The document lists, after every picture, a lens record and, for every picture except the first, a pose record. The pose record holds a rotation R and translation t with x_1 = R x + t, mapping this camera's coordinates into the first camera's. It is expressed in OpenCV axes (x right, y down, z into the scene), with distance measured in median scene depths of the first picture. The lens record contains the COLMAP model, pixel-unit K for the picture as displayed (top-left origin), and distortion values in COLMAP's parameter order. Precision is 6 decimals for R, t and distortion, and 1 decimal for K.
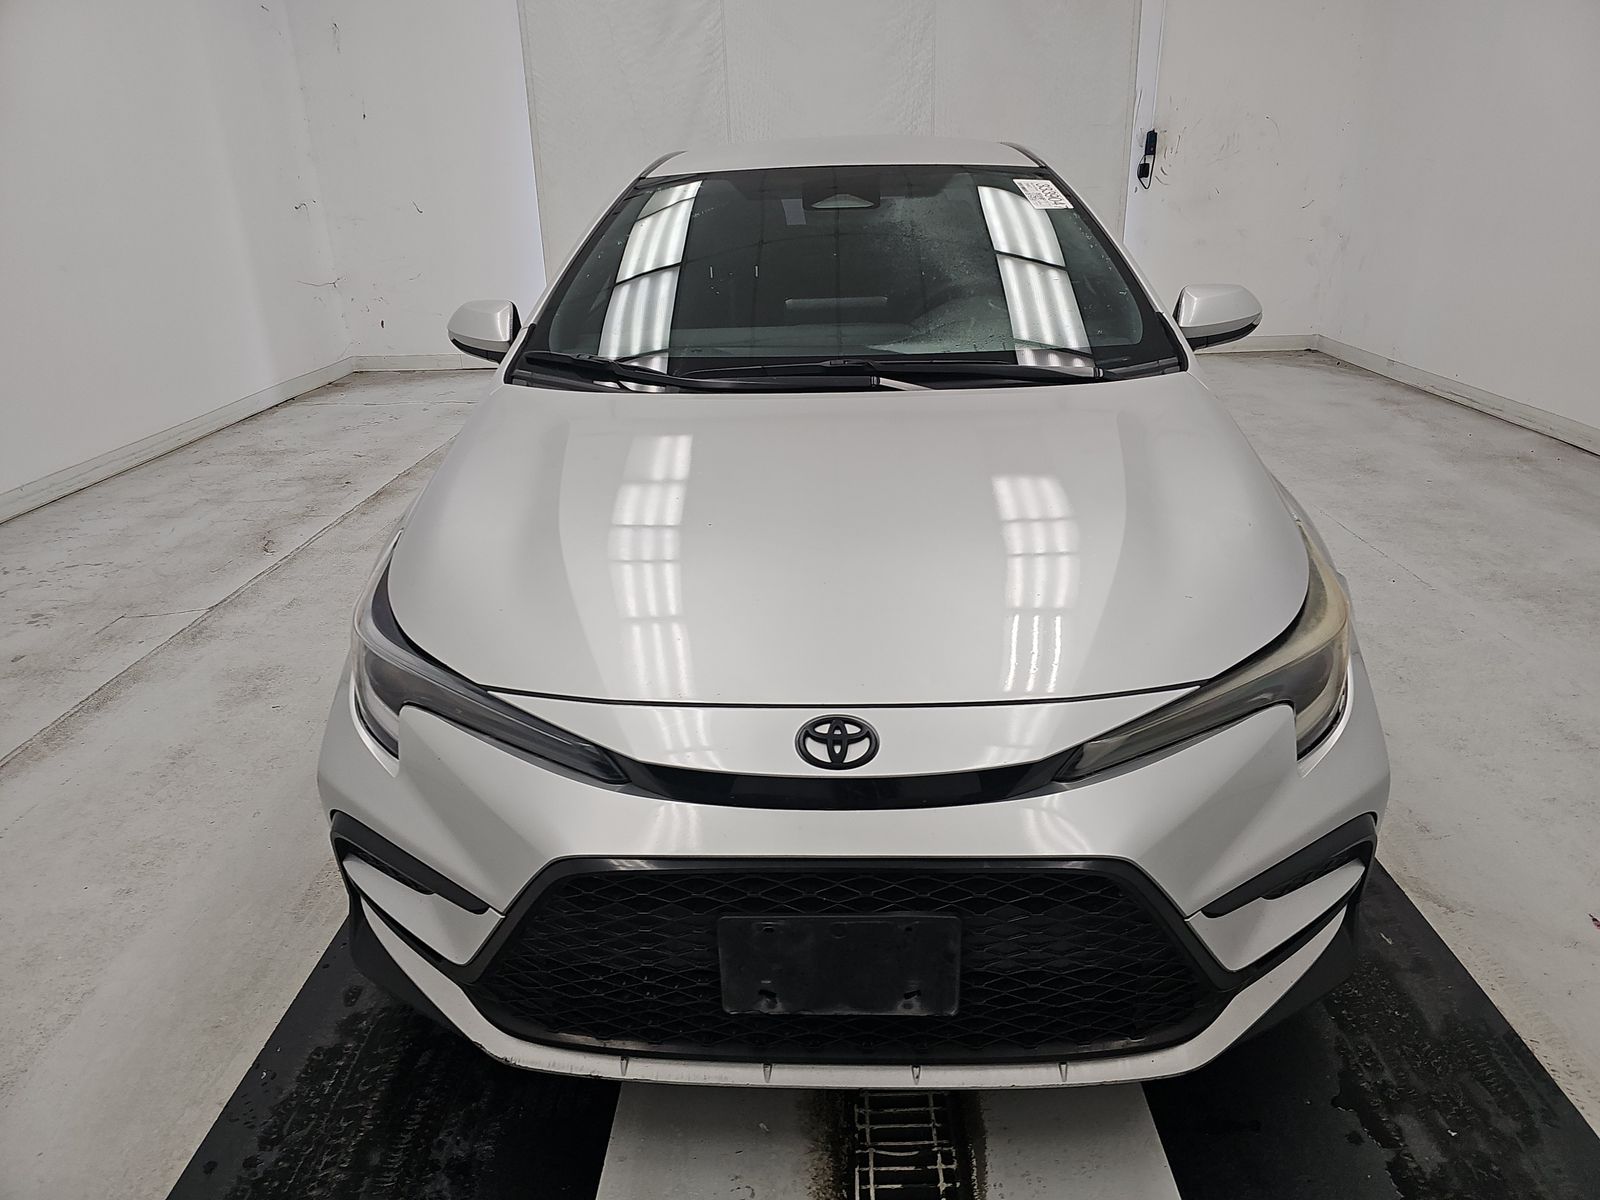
lens RADIAL K [[1090.8, 0, 801.8], [0, 1090.8, 526.5], [0, 0, 1]] dist [0.065123, -0.062304]
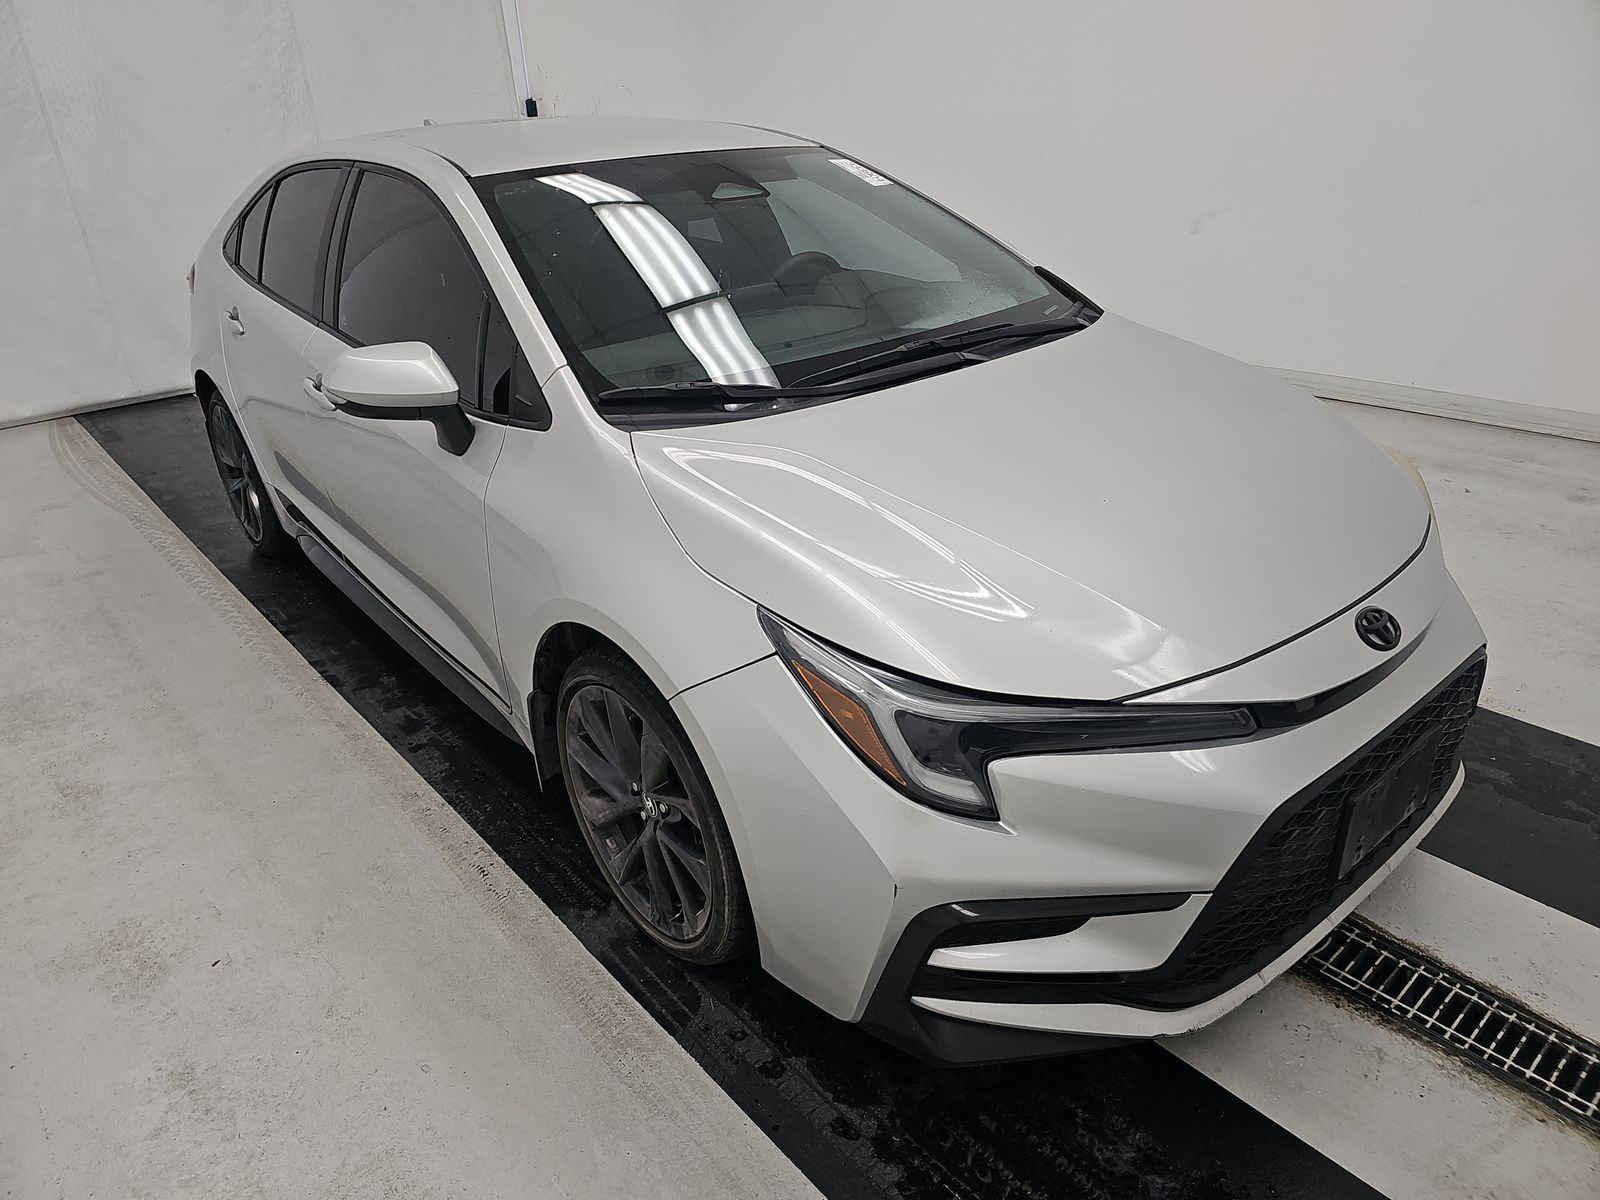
lens RADIAL K [[1090.8, 0, 801.8], [0, 1090.8, 526.5], [0, 0, 1]] dist [0.065123, -0.062304]
pose [[0.746234, -0.256049, 0.614470, -0.715816], [0.235517, 0.964916, 0.116059, -0.126958], [-0.622629, 0.058111, 0.780357, 0.256172]]
